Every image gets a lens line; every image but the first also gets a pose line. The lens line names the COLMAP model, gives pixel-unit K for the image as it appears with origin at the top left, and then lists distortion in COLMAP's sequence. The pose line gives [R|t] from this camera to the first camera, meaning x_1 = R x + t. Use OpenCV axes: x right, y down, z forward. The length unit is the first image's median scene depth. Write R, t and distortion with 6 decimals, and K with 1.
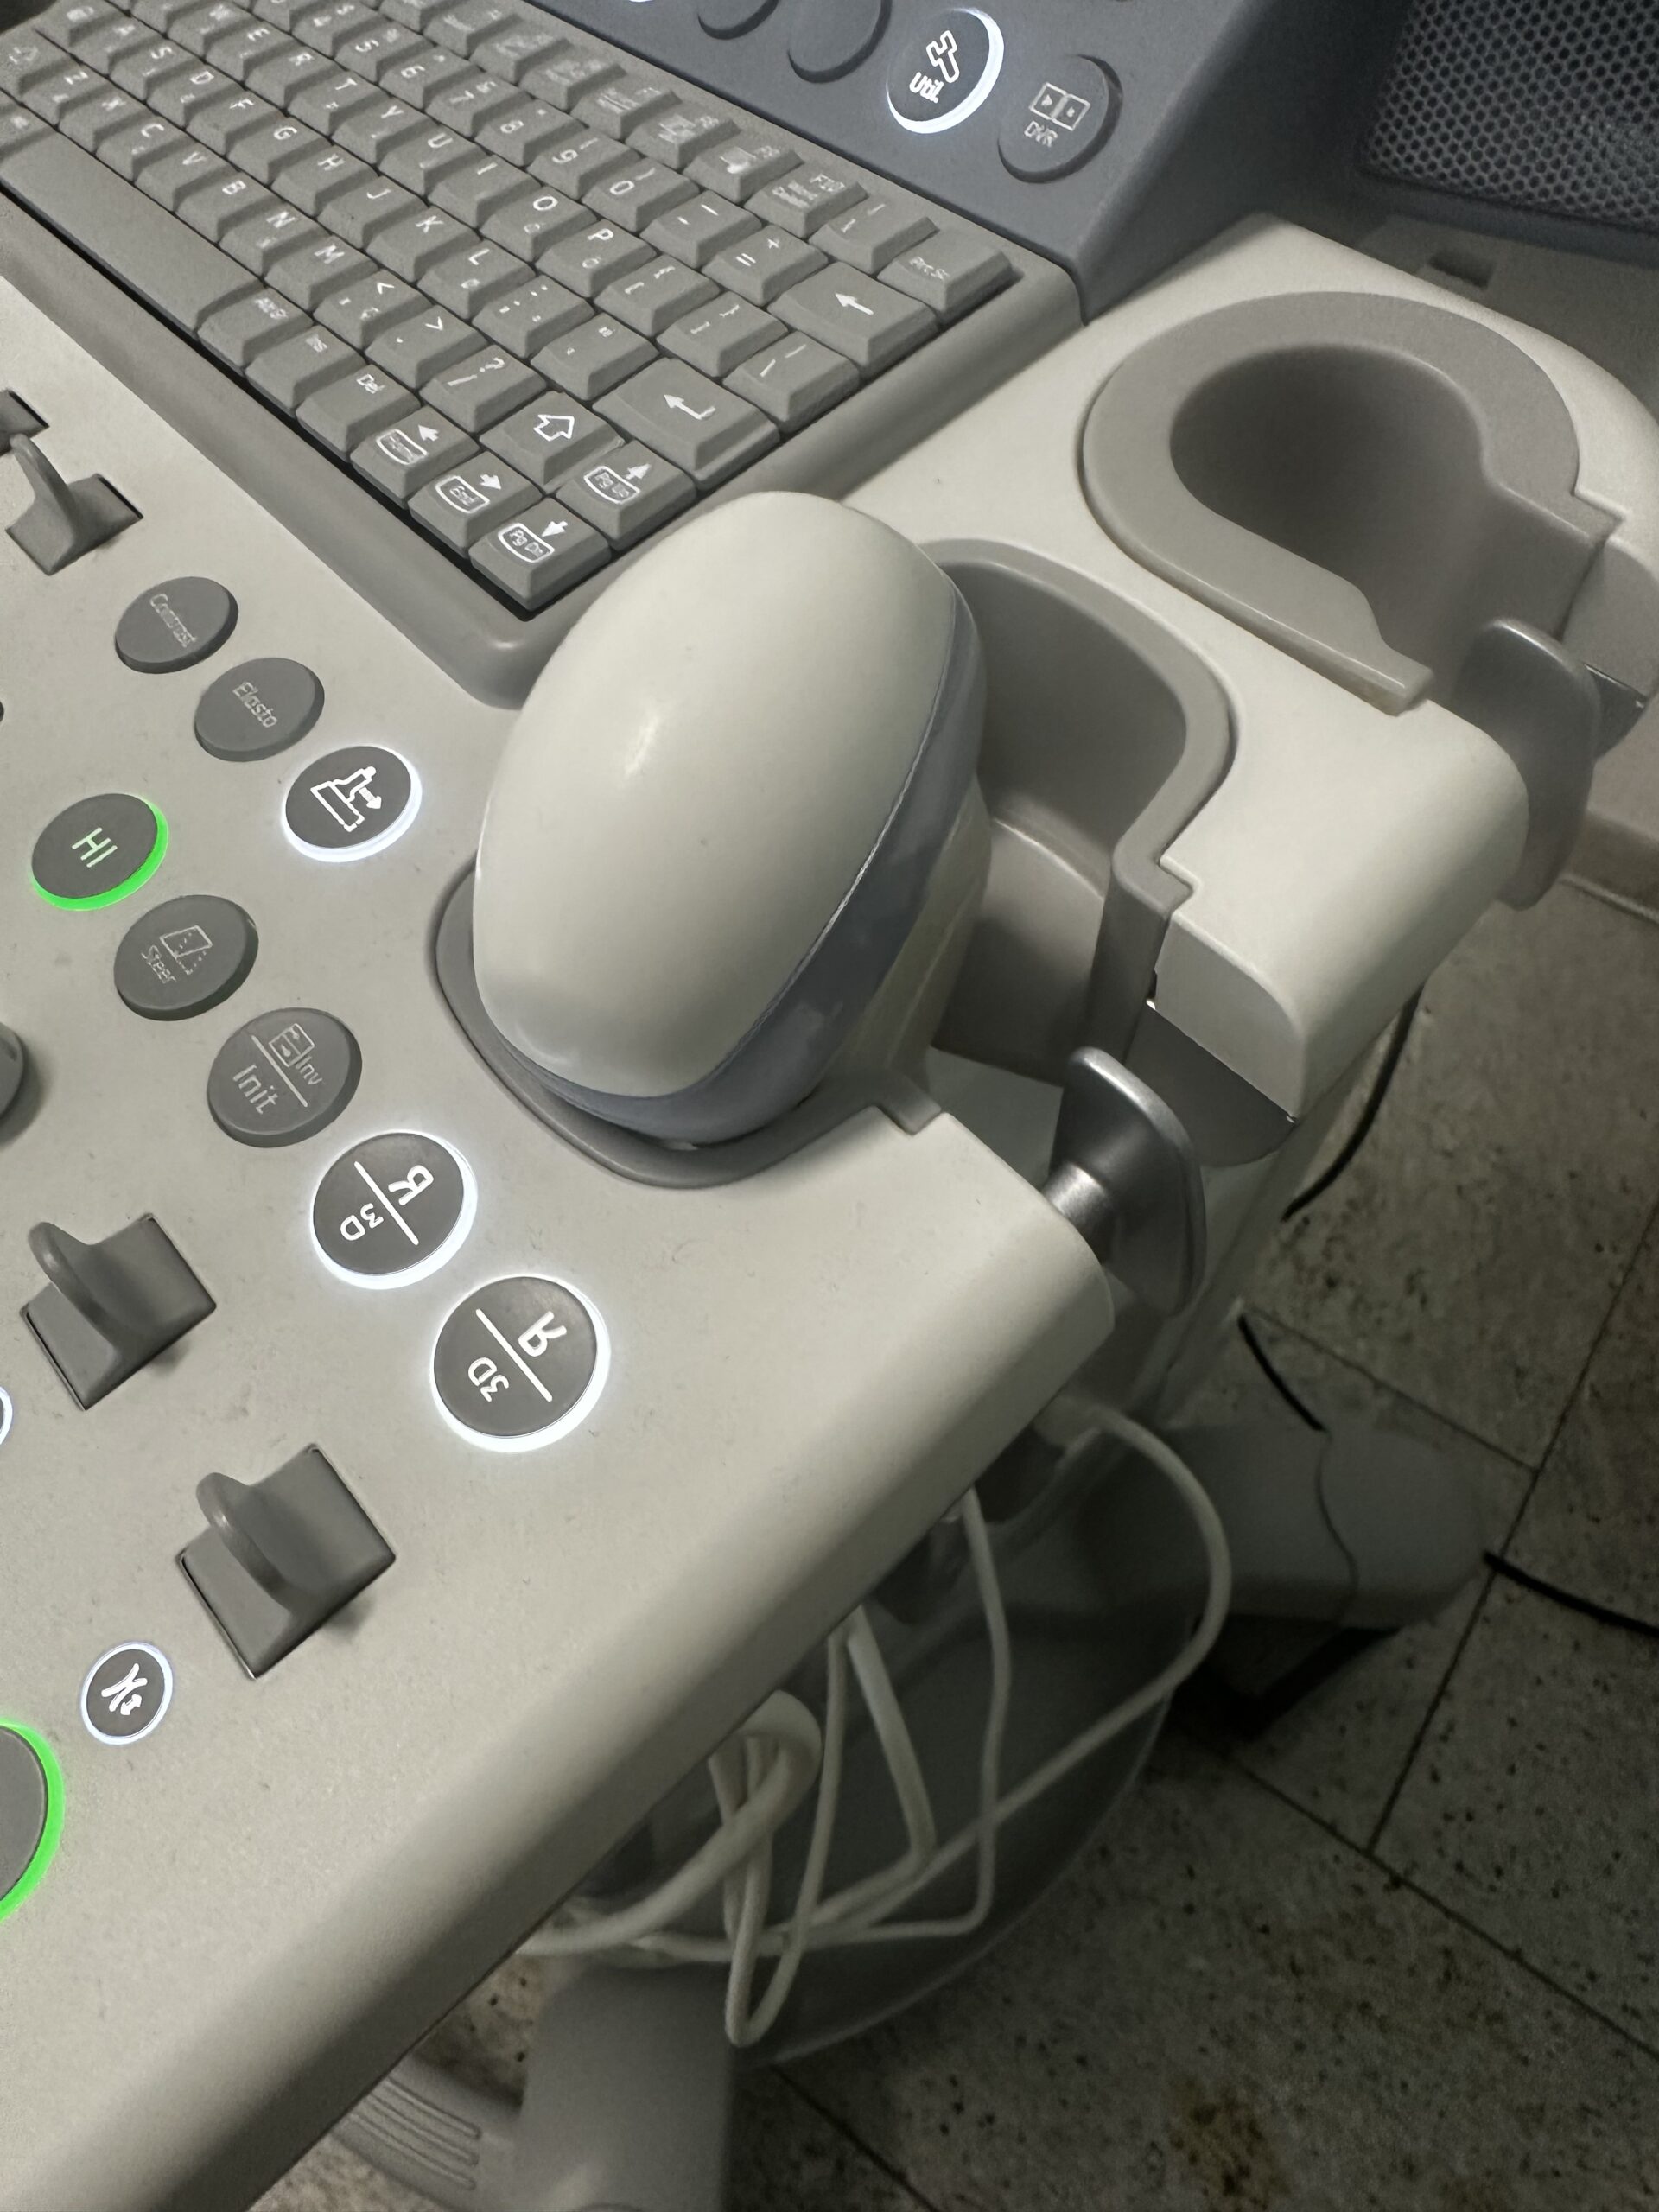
lens RADIAL K [[1541.7, 0, 718.5], [0, 1541.7, 1015.6], [0, 0, 1]] dist [-0.003807, -0.001441]
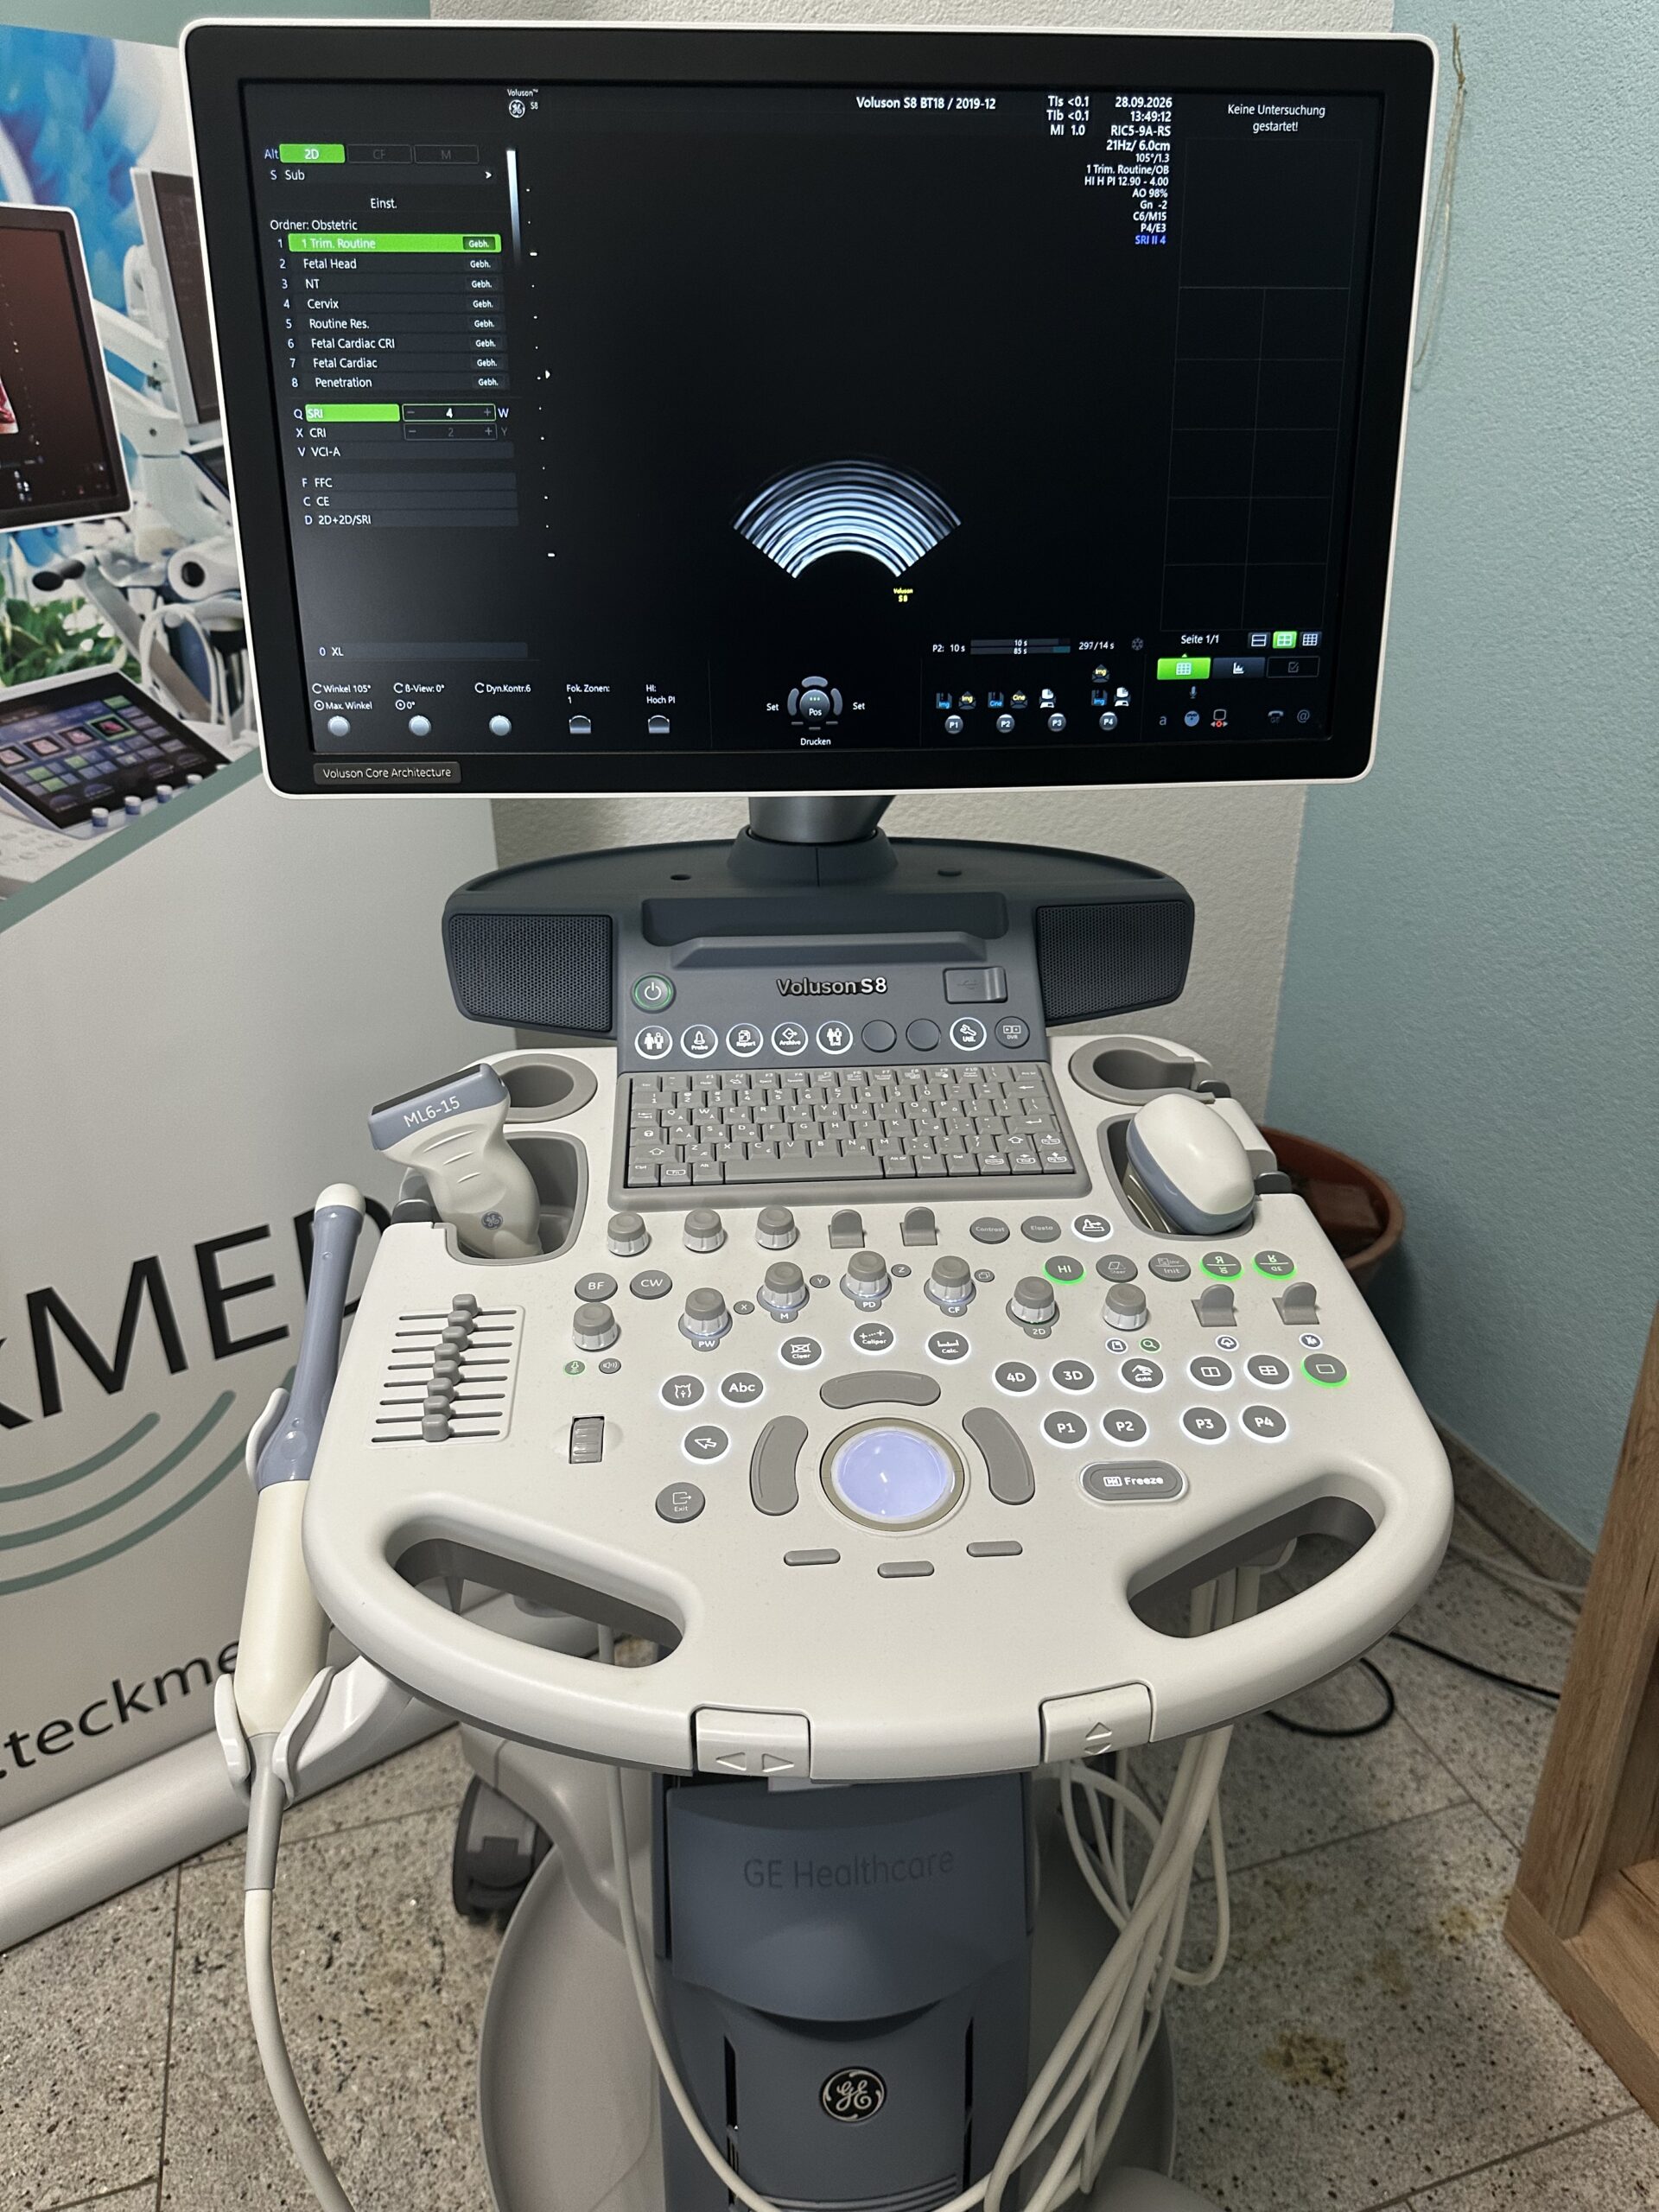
lens RADIAL K [[1561.2, 0, 830.2], [0, 1561.2, 1102.2], [0, 0, 1]] dist [0.043527, -0.062820]
pose [[0.573920, -0.325181, 0.751580, -2.975265], [0.631689, 0.759851, -0.153610, -0.178387], [-0.521138, 0.562925, 0.641507, -1.073931]]
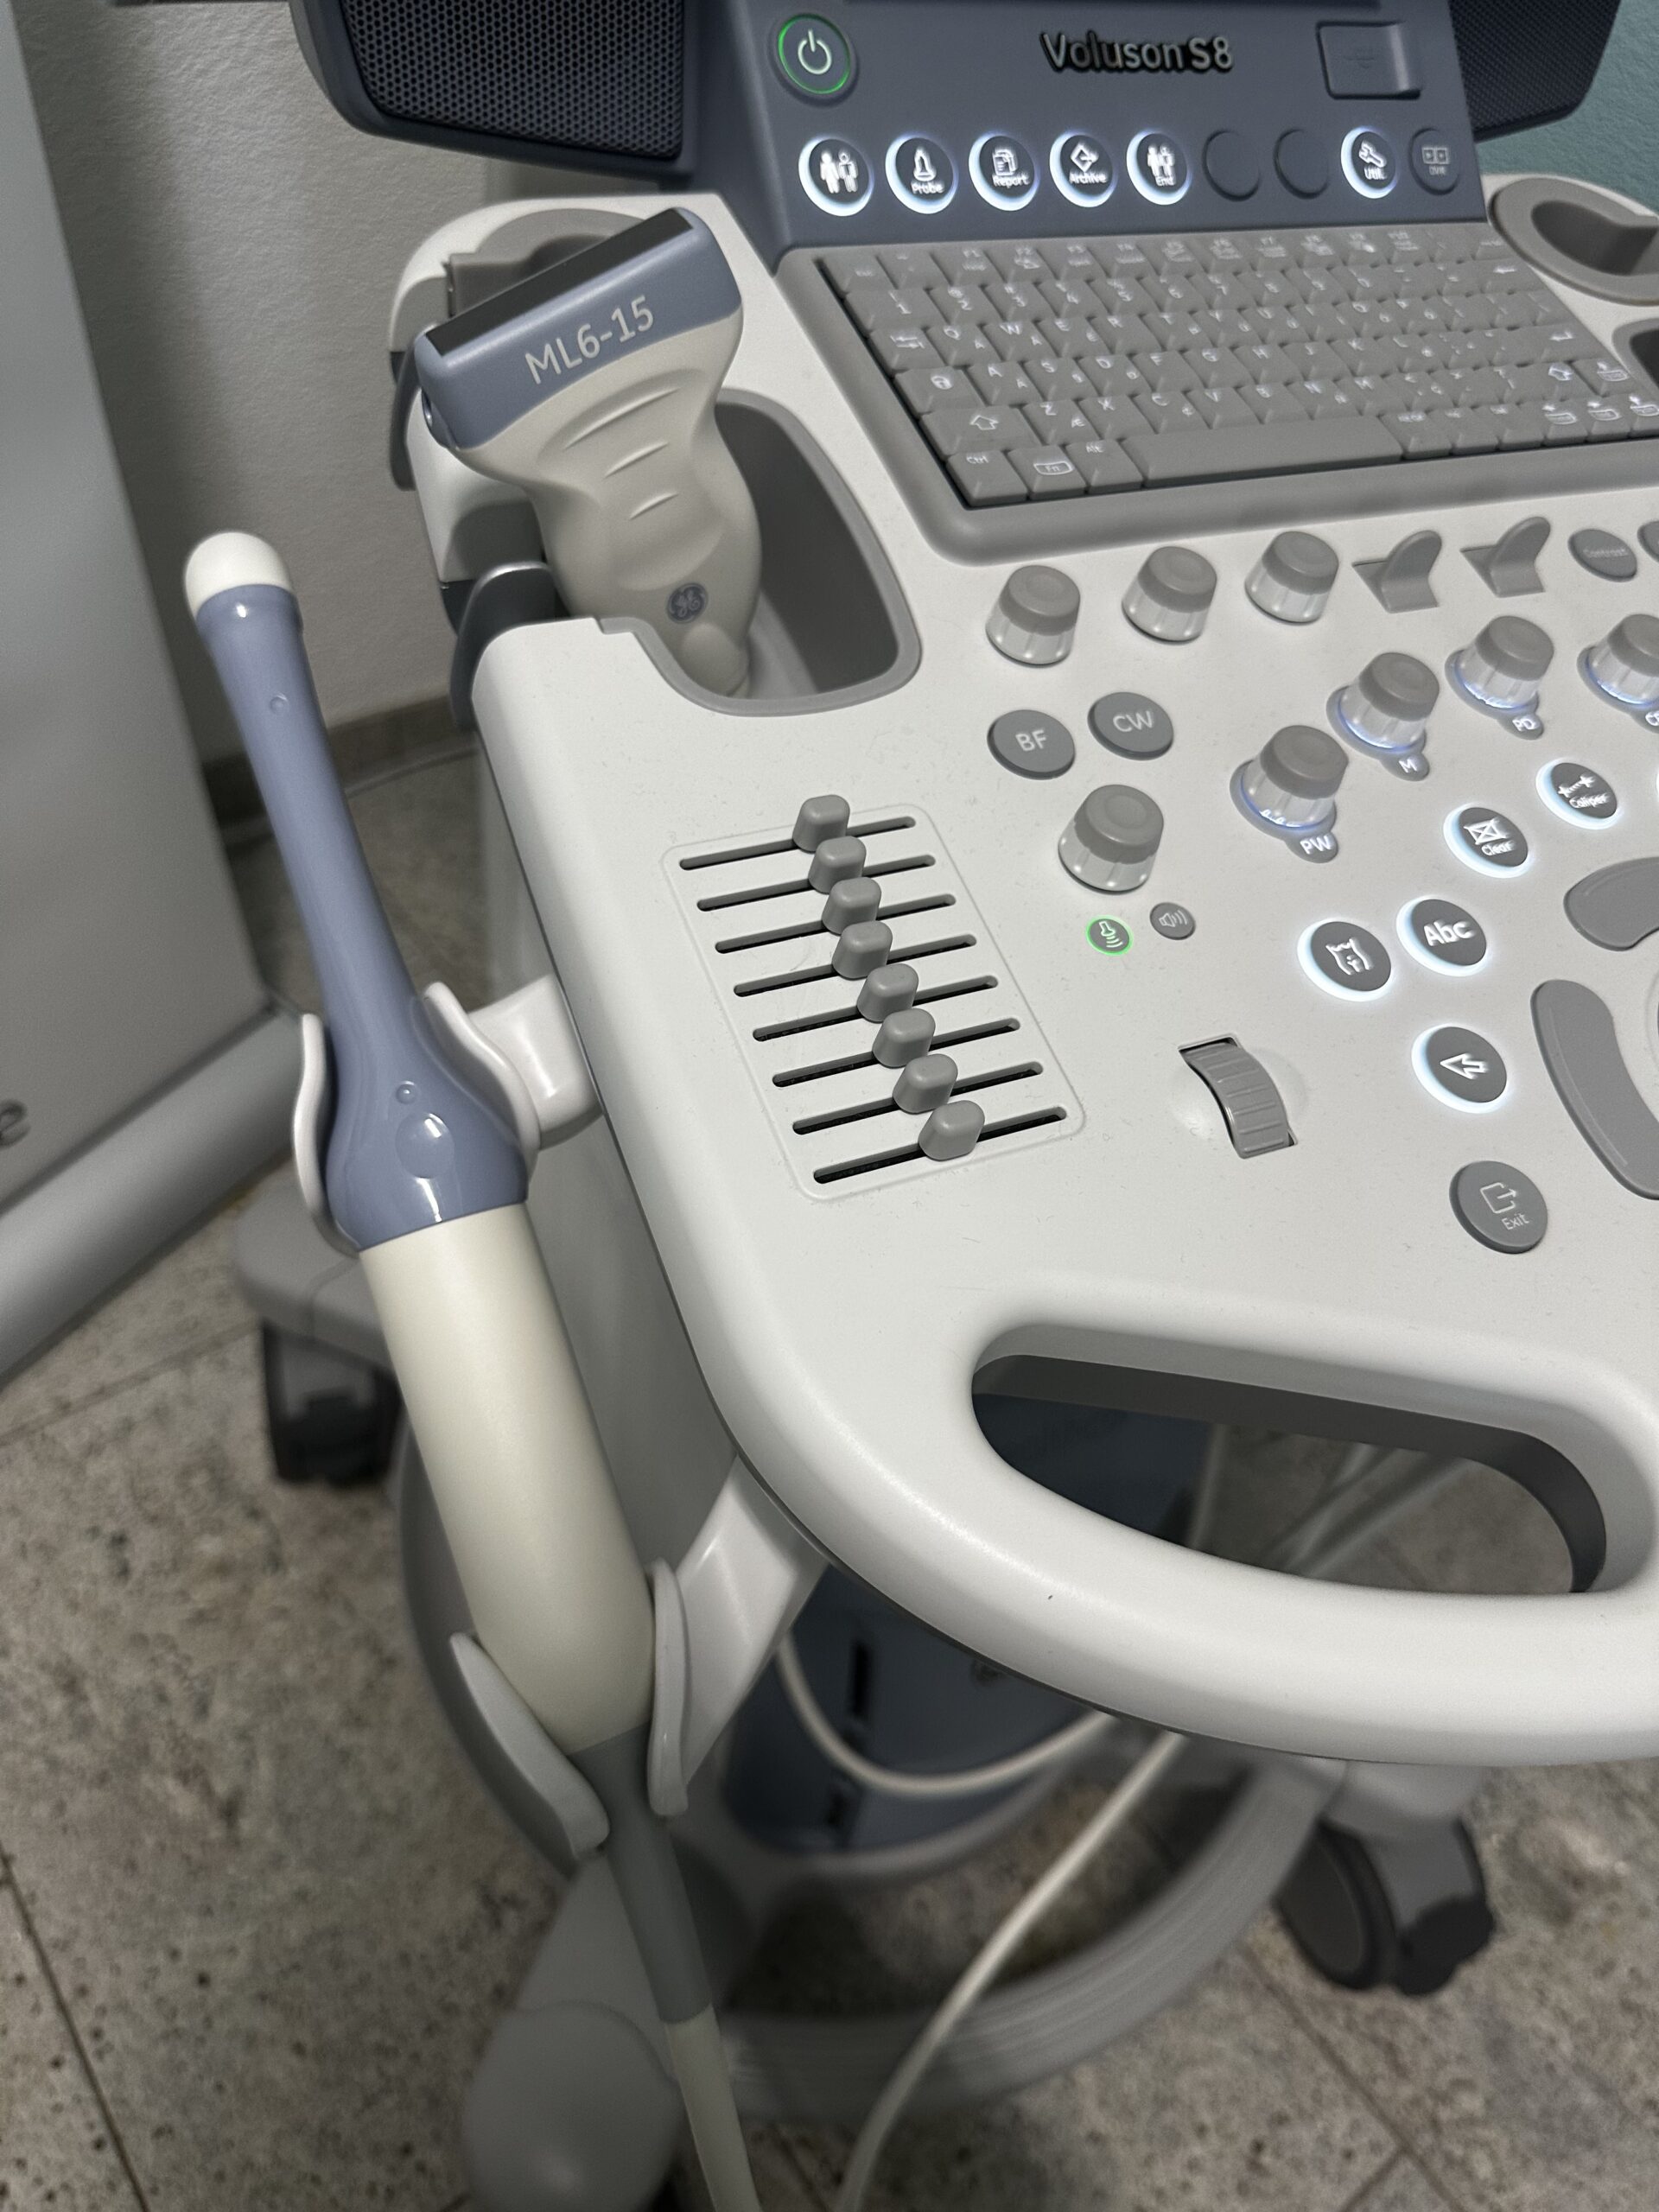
lens RADIAL K [[1605.1, 0, 820.9], [0, 1605.1, 1102.9], [0, 0, 1]] dist [-0.021986, -0.001204]
pose [[0.270114, -0.687576, 0.674001, -2.300798], [0.665546, 0.639190, 0.385338, -1.180355], [-0.695764, 0.344493, 0.630267, 0.723340]]
